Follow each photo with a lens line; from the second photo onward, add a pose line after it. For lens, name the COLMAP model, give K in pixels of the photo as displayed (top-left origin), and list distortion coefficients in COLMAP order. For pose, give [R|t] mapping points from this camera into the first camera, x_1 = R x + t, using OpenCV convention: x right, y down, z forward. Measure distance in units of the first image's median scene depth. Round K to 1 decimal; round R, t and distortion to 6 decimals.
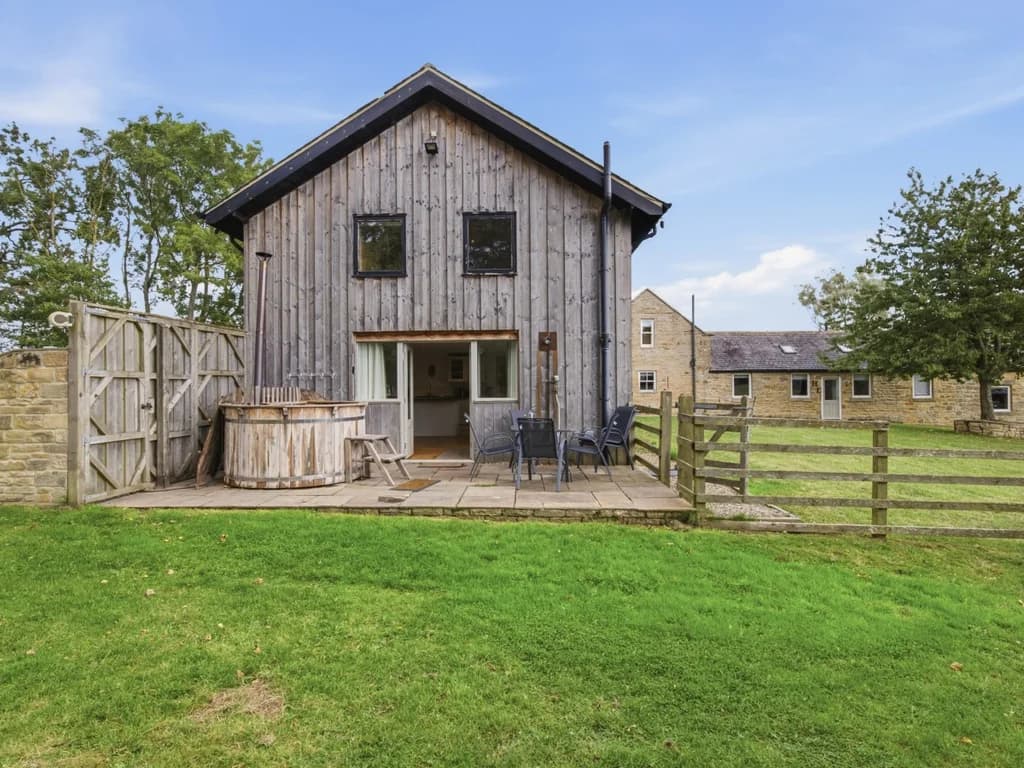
lens RADIAL K [[544.1, 0, 513.6], [0, 544.1, 382.1], [0, 0, 1]] dist [-0.002808, -0.000943]
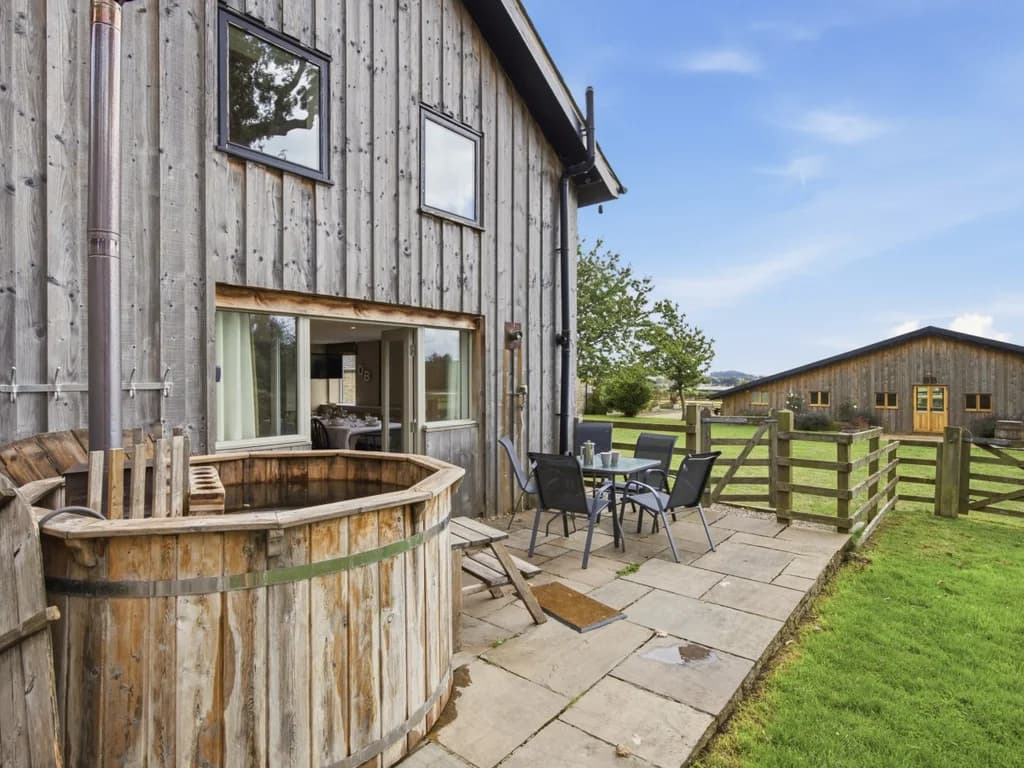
lens RADIAL K [[544.1, 0, 516.7], [0, 544.1, 382.2], [0, 0, 1]] dist [-0.002808, -0.000943]
pose [[0.621976, -0.001794, 0.783035, -0.479852], [-0.006019, 0.999957, 0.007072, -0.020468], [-0.783014, -0.009112, 0.621938, 0.561265]]
